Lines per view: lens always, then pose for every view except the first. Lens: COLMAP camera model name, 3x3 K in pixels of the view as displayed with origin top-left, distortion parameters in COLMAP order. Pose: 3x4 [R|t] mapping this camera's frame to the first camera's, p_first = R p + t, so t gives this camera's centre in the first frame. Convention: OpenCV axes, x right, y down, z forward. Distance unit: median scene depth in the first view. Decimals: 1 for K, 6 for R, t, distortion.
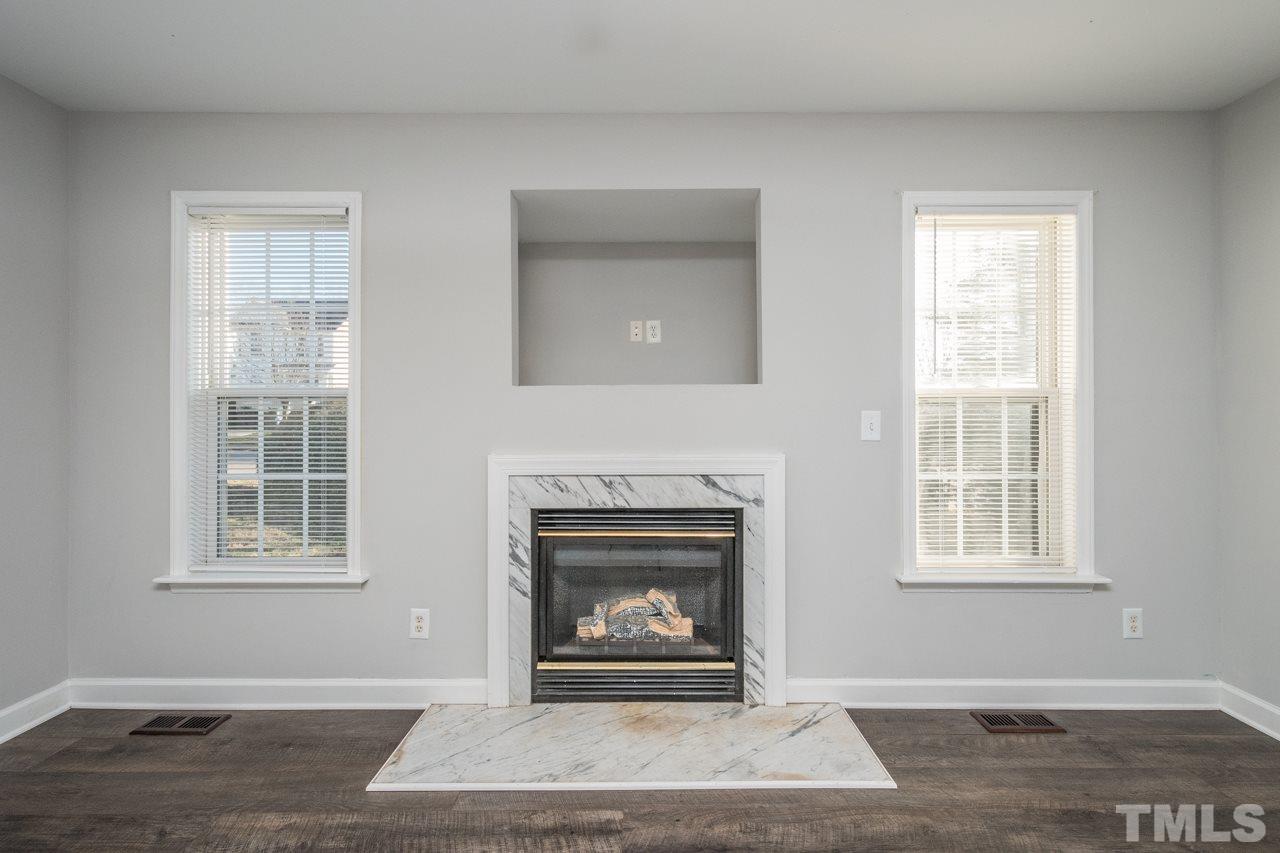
lens RADIAL K [[566.6, 0, 653.0], [0, 566.6, 413.4], [0, 0, 1]] dist [0.002033, 0.000417]
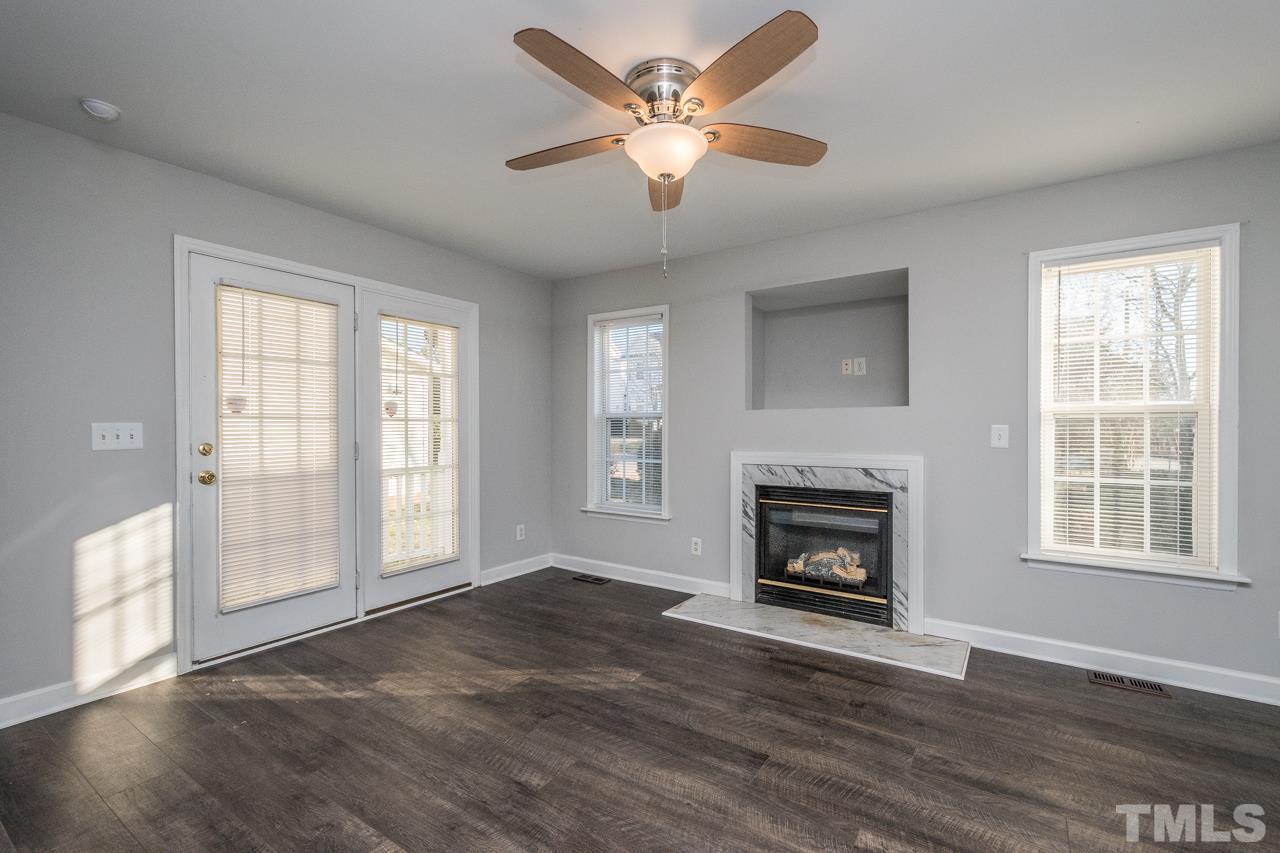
lens RADIAL K [[561.8, 0, 652.1], [0, 561.8, 431.2], [0, 0, 1]] dist [0.001904, 0.000227]
pose [[0.831457, 0.005539, -0.555561, 0.442233], [-0.000968, 0.999963, 0.008520, -0.000557], [0.555588, -0.006547, 0.831432, -0.522095]]
